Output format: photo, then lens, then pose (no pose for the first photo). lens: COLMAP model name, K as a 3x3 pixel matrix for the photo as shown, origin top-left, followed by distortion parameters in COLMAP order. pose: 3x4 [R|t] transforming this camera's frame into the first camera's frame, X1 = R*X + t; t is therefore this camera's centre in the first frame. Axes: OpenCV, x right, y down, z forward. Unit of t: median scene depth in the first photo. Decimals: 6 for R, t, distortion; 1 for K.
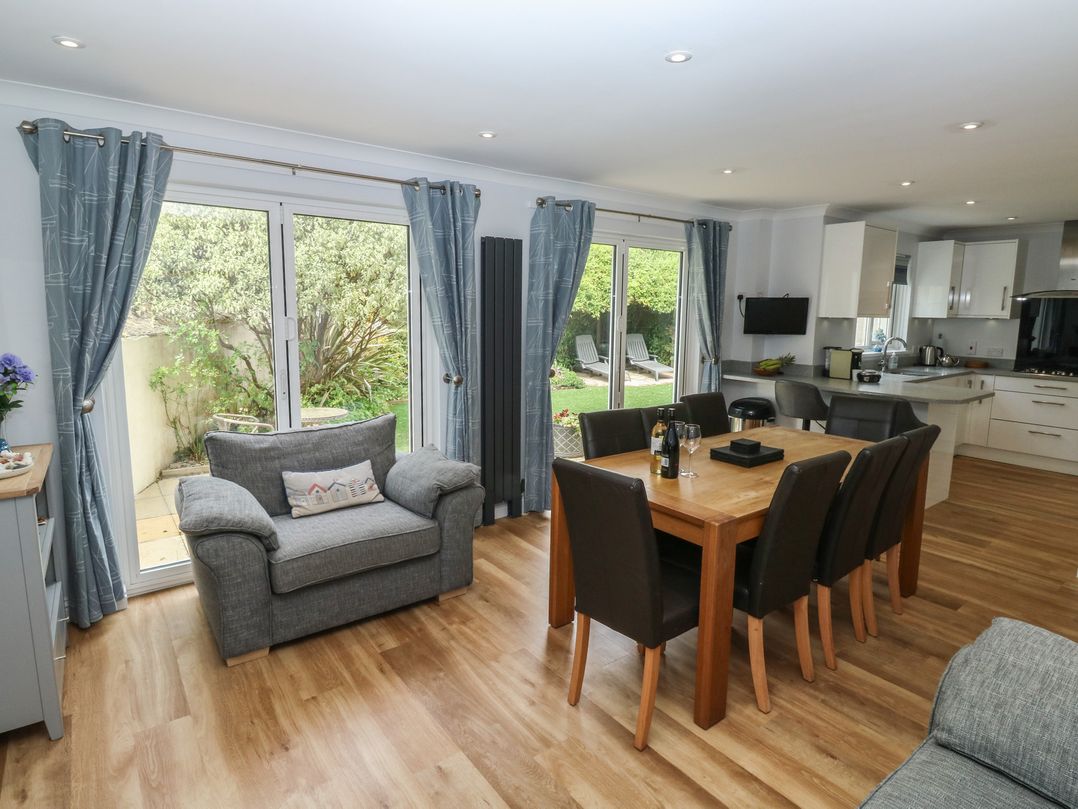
lens RADIAL K [[598.8, 0, 539.5], [0, 598.8, 390.9], [0, 0, 1]] dist [0.003432, -0.014528]
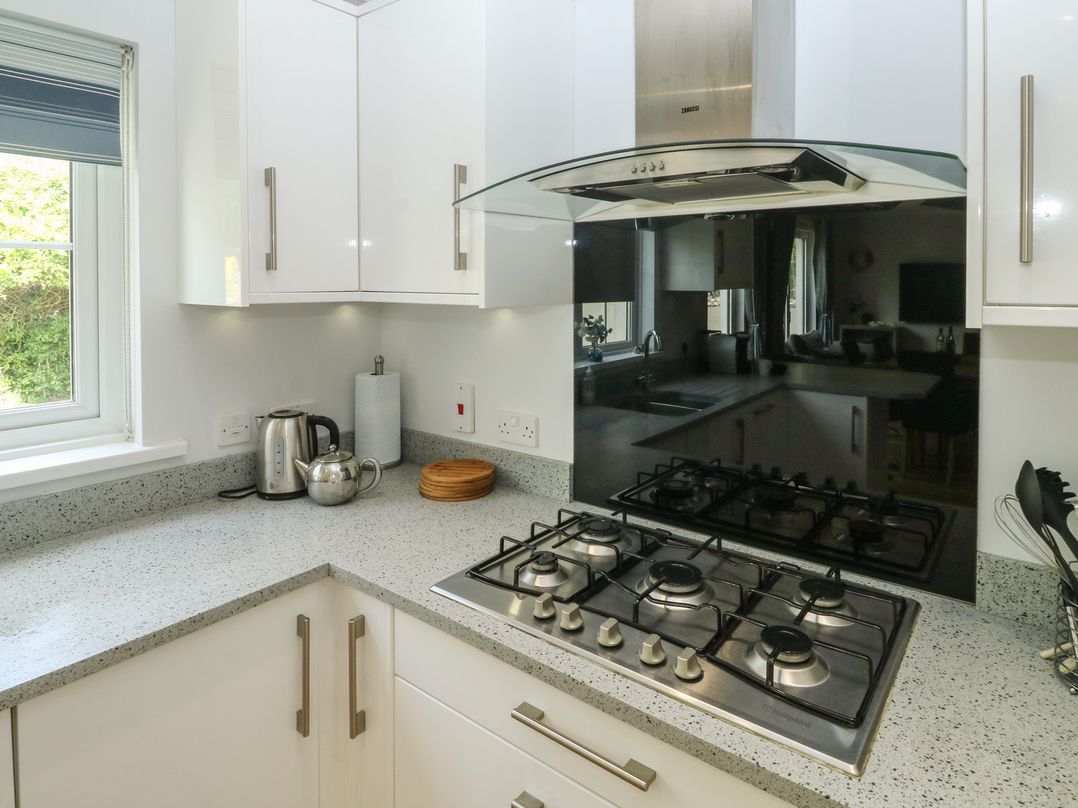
lens RADIAL K [[643.4, 0, 540.2], [0, 643.4, 293.8], [0, 0, 1]] dist [0.000720, -0.000630]
pose [[0.966852, -0.012609, 0.255025, 1.123780], [0.042878, 0.992614, -0.113482, -0.147163], [-0.251710, 0.120655, 0.960252, 1.150680]]
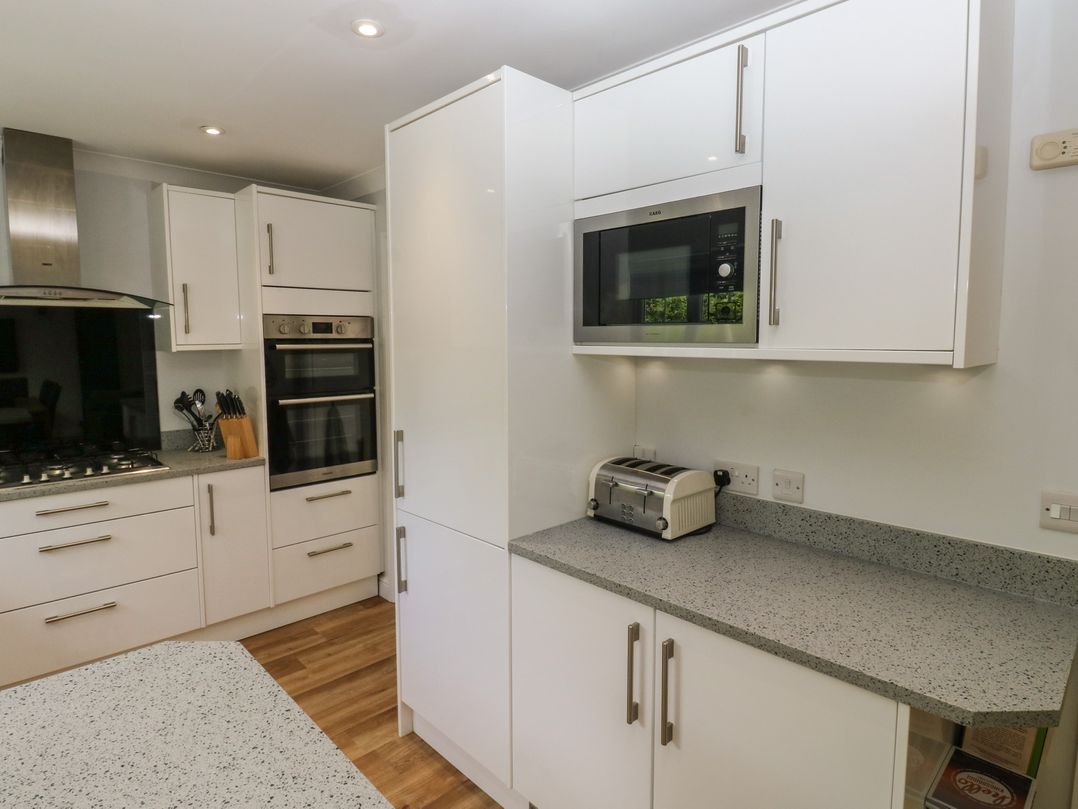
lens RADIAL K [[598.8, 0, 539.5], [0, 598.8, 390.9], [0, 0, 1]] dist [0.003432, -0.014528]
pose [[-0.121412, -0.097689, 0.987783, 0.552600], [0.139631, 0.983569, 0.114434, -0.129354], [-0.982732, 0.151819, -0.105776, 0.978074]]
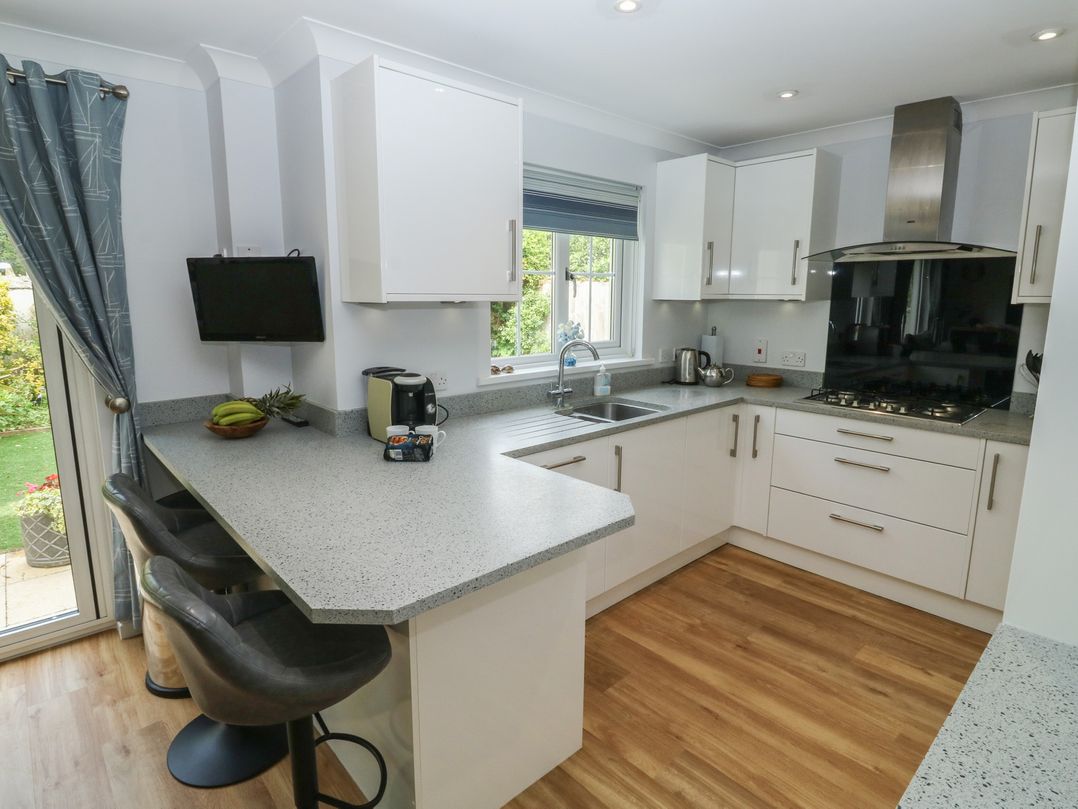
lens RADIAL K [[586.4, 0, 539.7], [0, 586.4, 389.2], [0, 0, 1]] dist [0.001918, -0.013409]
pose [[0.995752, -0.022830, 0.089203, 0.751094], [0.020538, 0.999437, 0.026531, -0.089376], [-0.089759, -0.024586, 0.995660, 0.738246]]
